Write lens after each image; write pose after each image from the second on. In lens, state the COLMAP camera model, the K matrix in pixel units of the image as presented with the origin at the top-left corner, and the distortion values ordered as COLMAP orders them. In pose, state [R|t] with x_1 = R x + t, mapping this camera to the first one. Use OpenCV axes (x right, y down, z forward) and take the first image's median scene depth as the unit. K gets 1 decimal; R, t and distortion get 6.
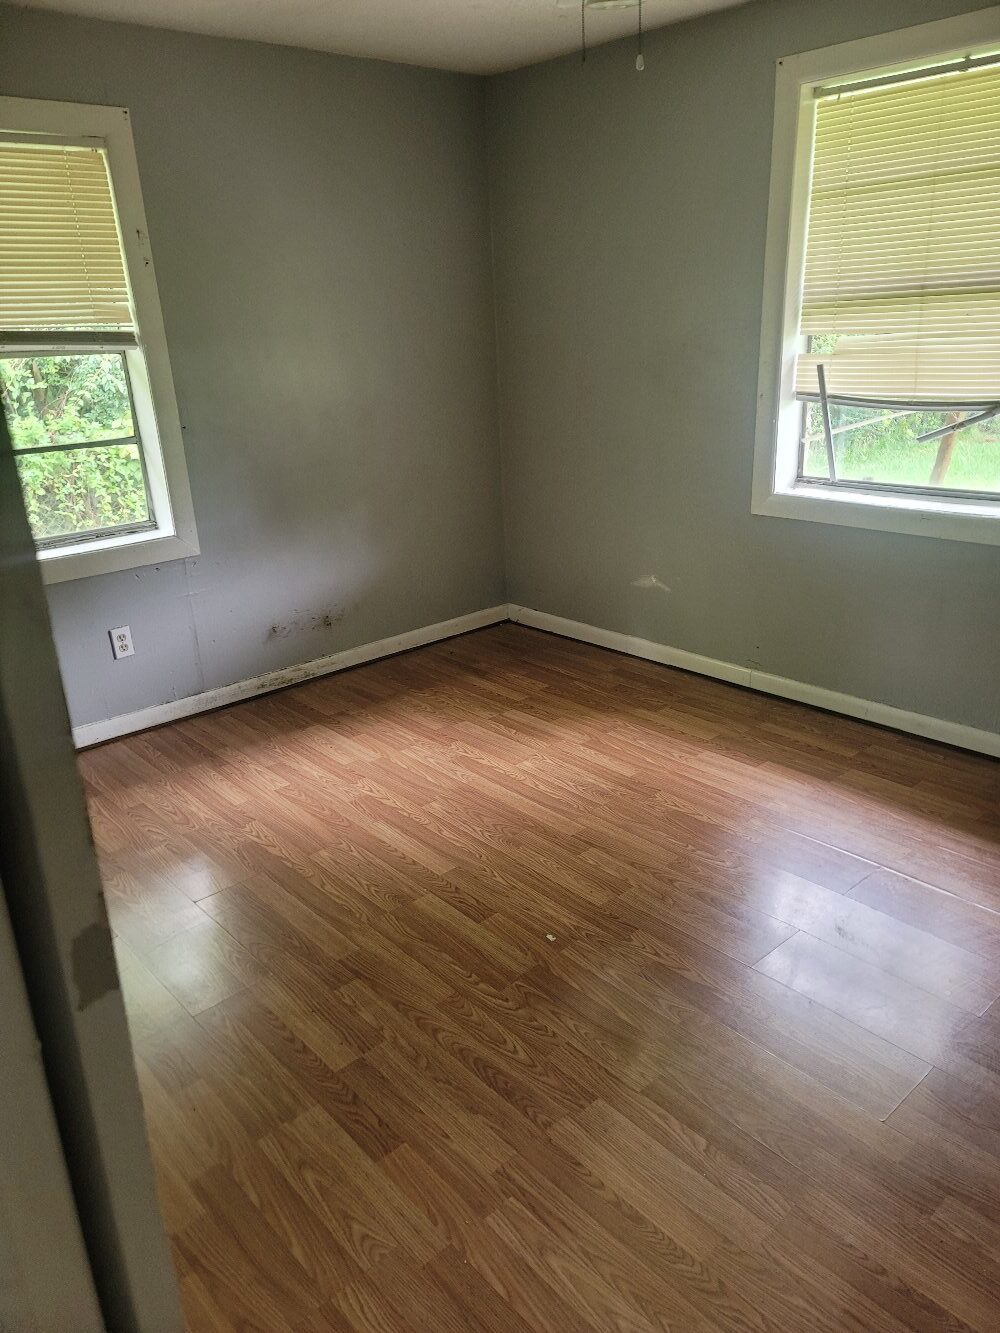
lens RADIAL K [[972.3, 0, 502.4], [0, 972.3, 665.3], [0, 0, 1]] dist [0.054978, -0.010150]
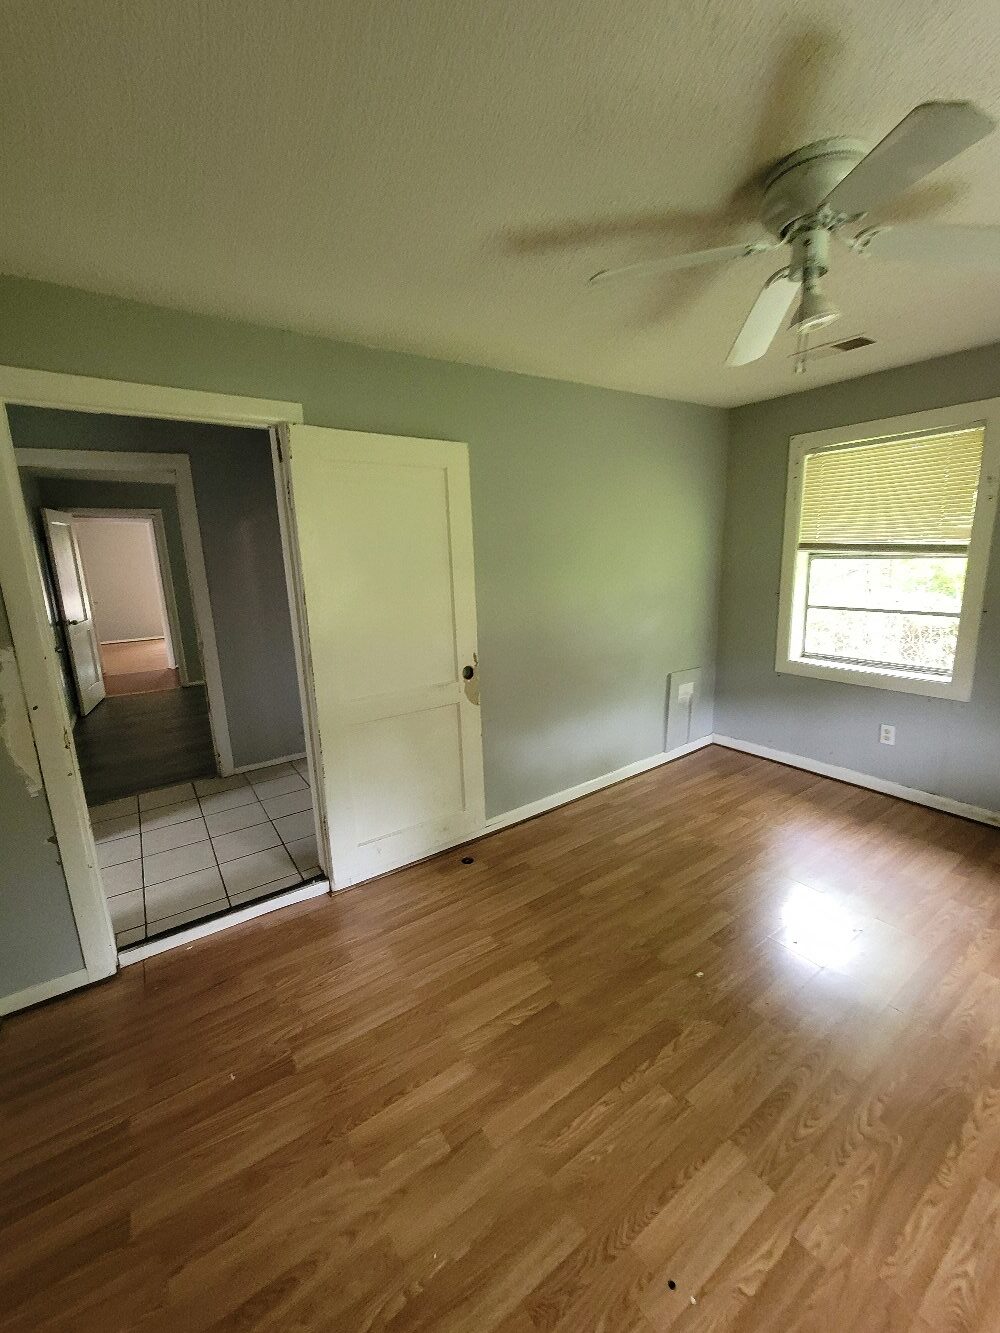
lens RADIAL K [[544.2, 0, 507.1], [0, 544.2, 664.5], [0, 0, 1]] dist [-0.002806, 0.001880]
pose [[-0.110820, 0.244667, -0.963253, 0.494259], [-0.302966, 0.914774, 0.267209, -0.175539], [0.946536, 0.321445, -0.027250, 0.413254]]
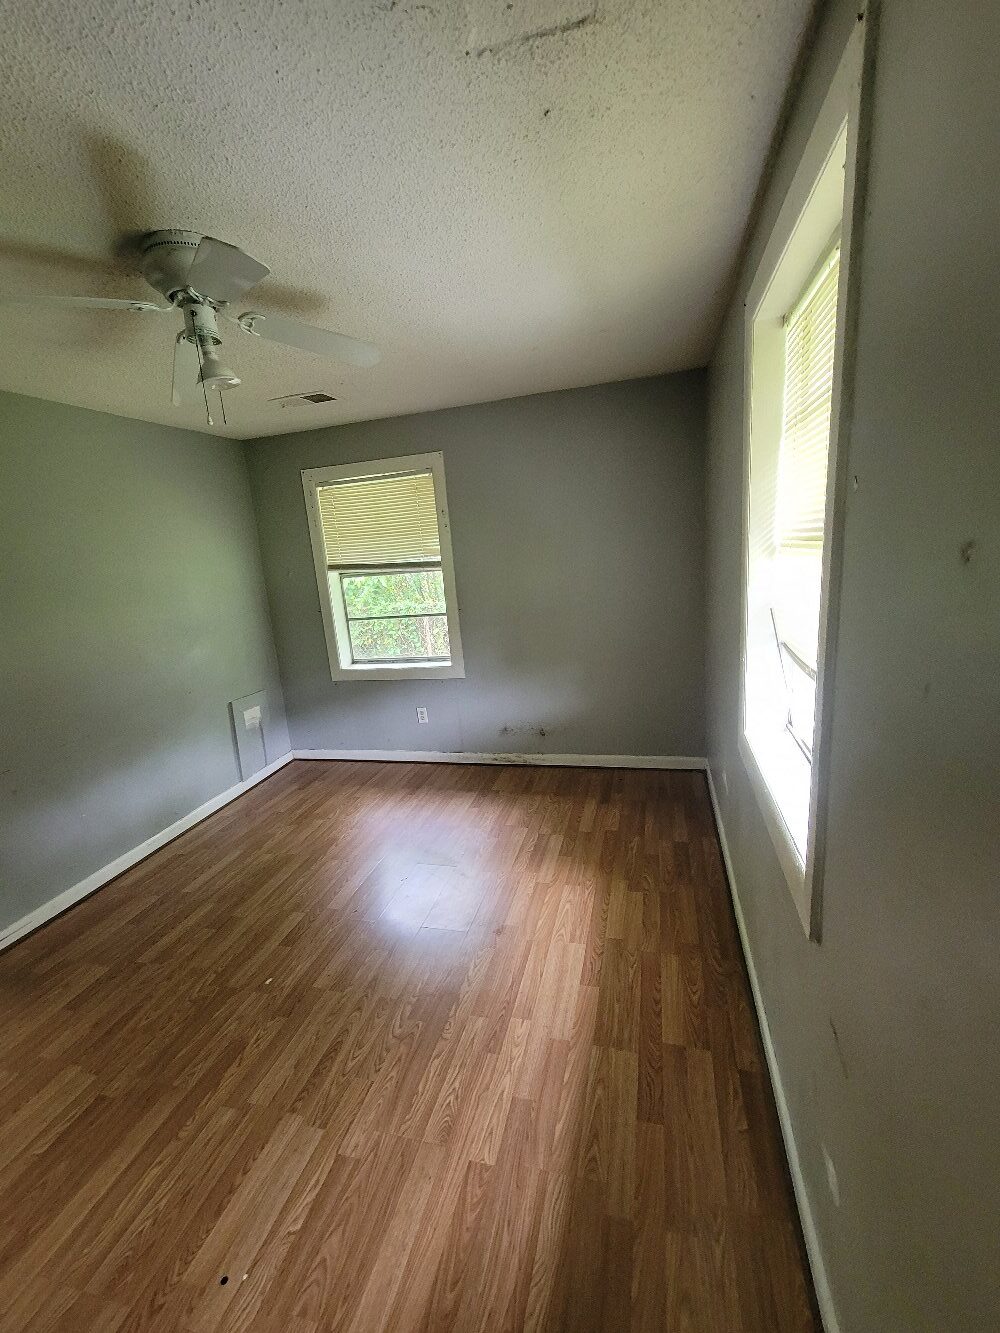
lens RADIAL K [[544.2, 0, 498.4], [0, 544.2, 665.9], [0, 0, 1]] dist [-0.002806, 0.001880]
pose [[0.543755, 0.171805, -0.821471, 0.565466], [-0.227735, 0.972301, 0.052606, -0.210128], [0.807755, 0.158473, 0.567819, 0.496992]]
